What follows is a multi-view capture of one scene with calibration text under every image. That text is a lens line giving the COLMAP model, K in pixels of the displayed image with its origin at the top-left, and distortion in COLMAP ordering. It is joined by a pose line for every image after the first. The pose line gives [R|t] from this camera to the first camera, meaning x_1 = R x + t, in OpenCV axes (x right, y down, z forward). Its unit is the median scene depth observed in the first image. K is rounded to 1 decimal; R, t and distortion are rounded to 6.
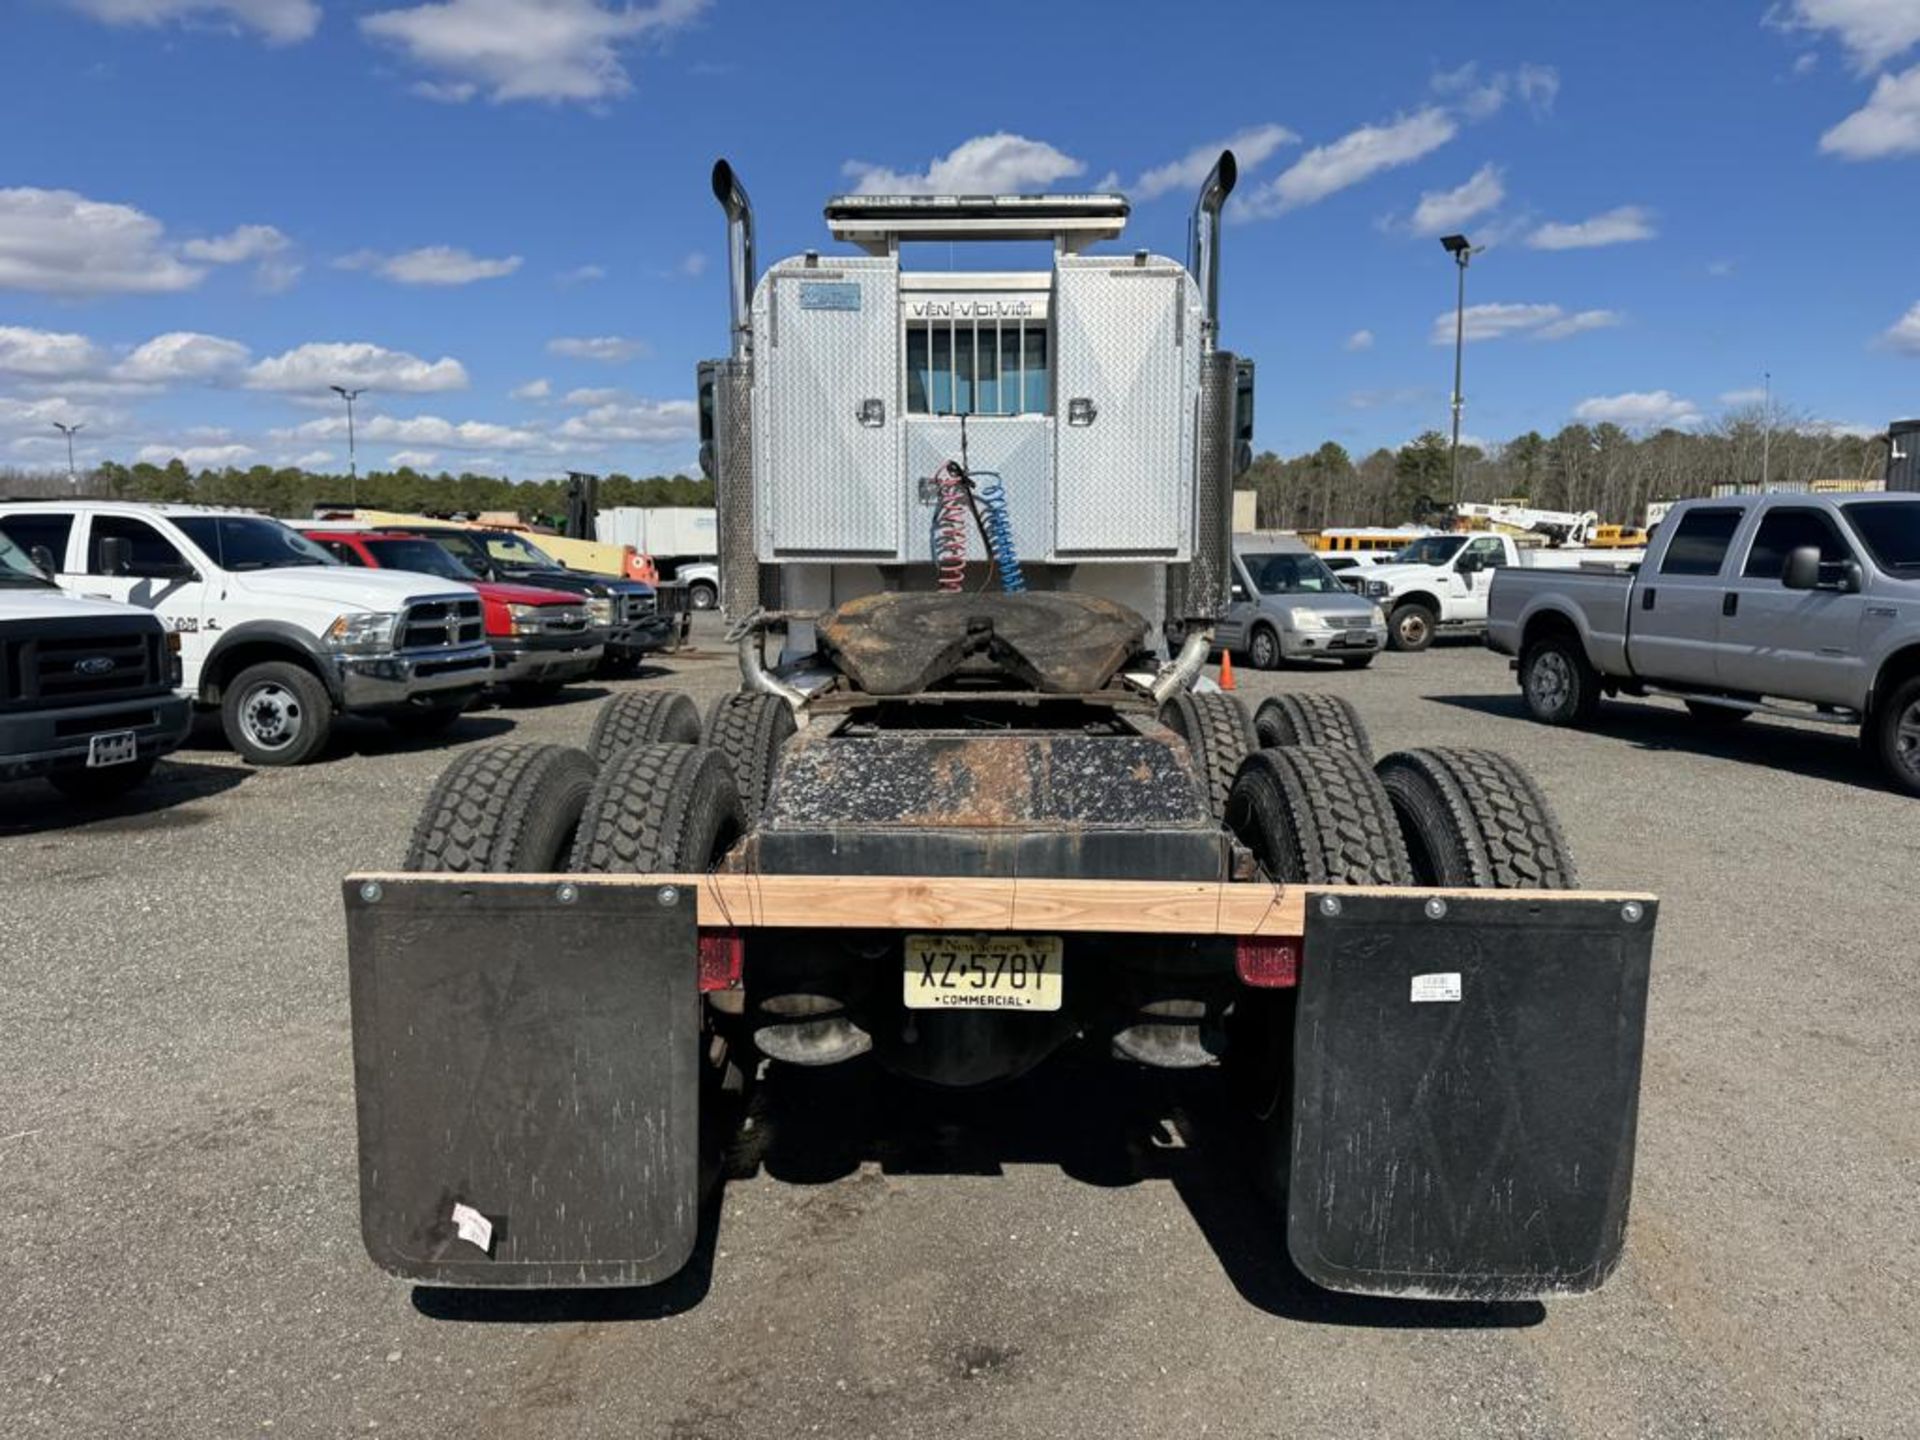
lens RADIAL K [[1333.4, 0, 966.3], [0, 1333.4, 726.4], [0, 0, 1]] dist [0.057502, -0.066830]
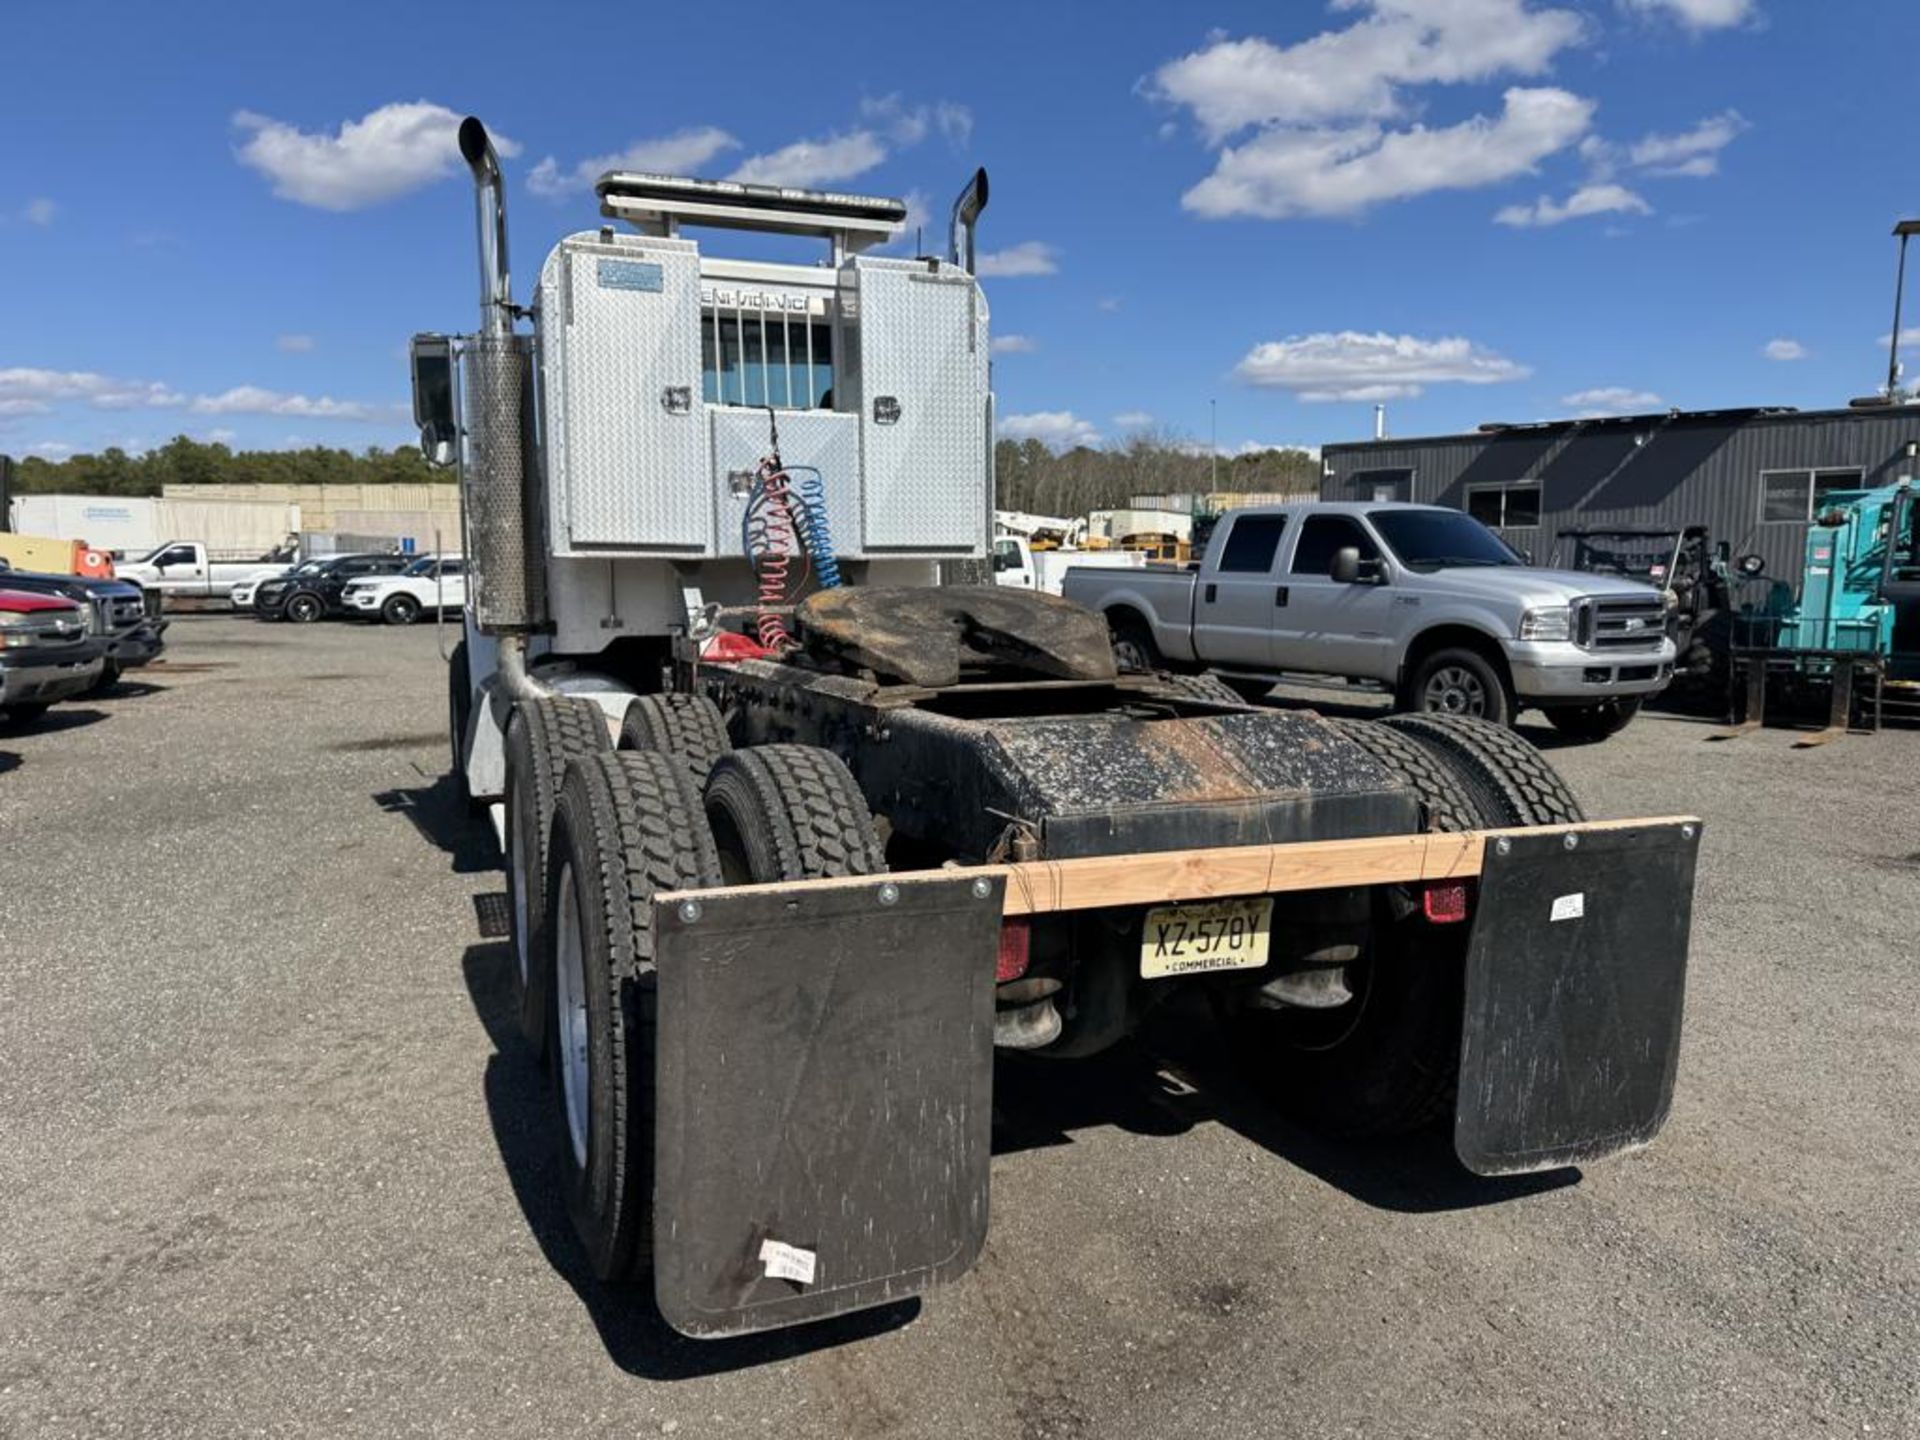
lens RADIAL K [[1339.5, 0, 962.7], [0, 1339.5, 725.7], [0, 0, 1]] dist [0.042637, -0.044042]
pose [[0.926060, -0.046034, 0.374558, -0.252416], [0.046249, 0.998894, 0.008419, -0.001336], [-0.374532, 0.009527, 0.927165, 0.034649]]
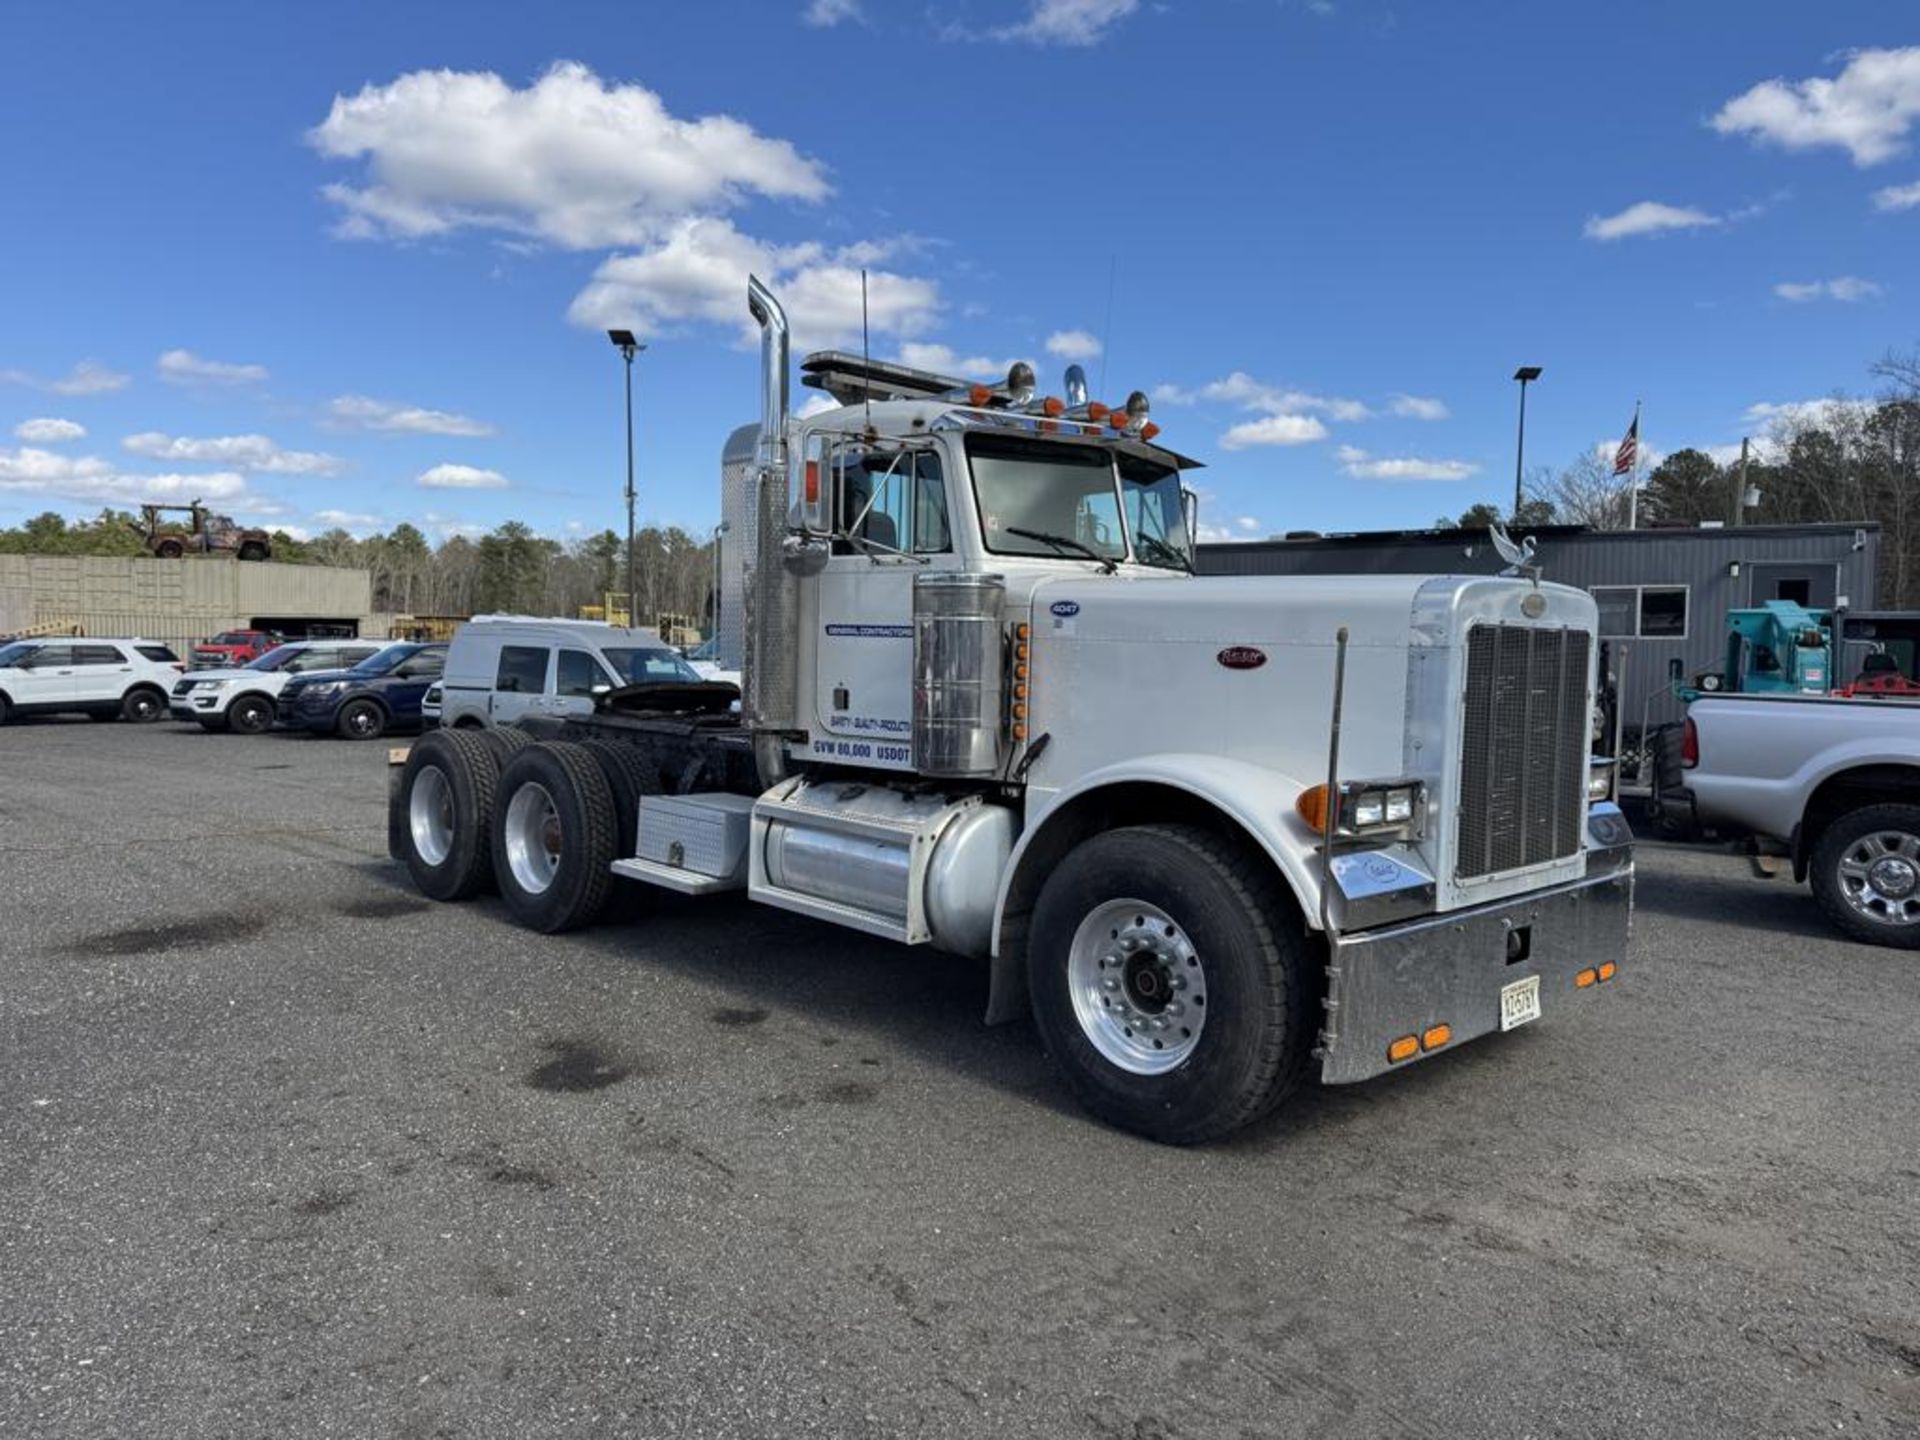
lens RADIAL K [[1339.5, 0, 962.7], [0, 1339.5, 725.7], [0, 0, 1]] dist [0.042637, -0.044042]
pose [[0.791208, -0.019300, 0.611243, -0.473589], [0.059445, 0.997196, -0.045460, -0.096300], [-0.608651, 0.072304, 0.790136, 0.665327]]
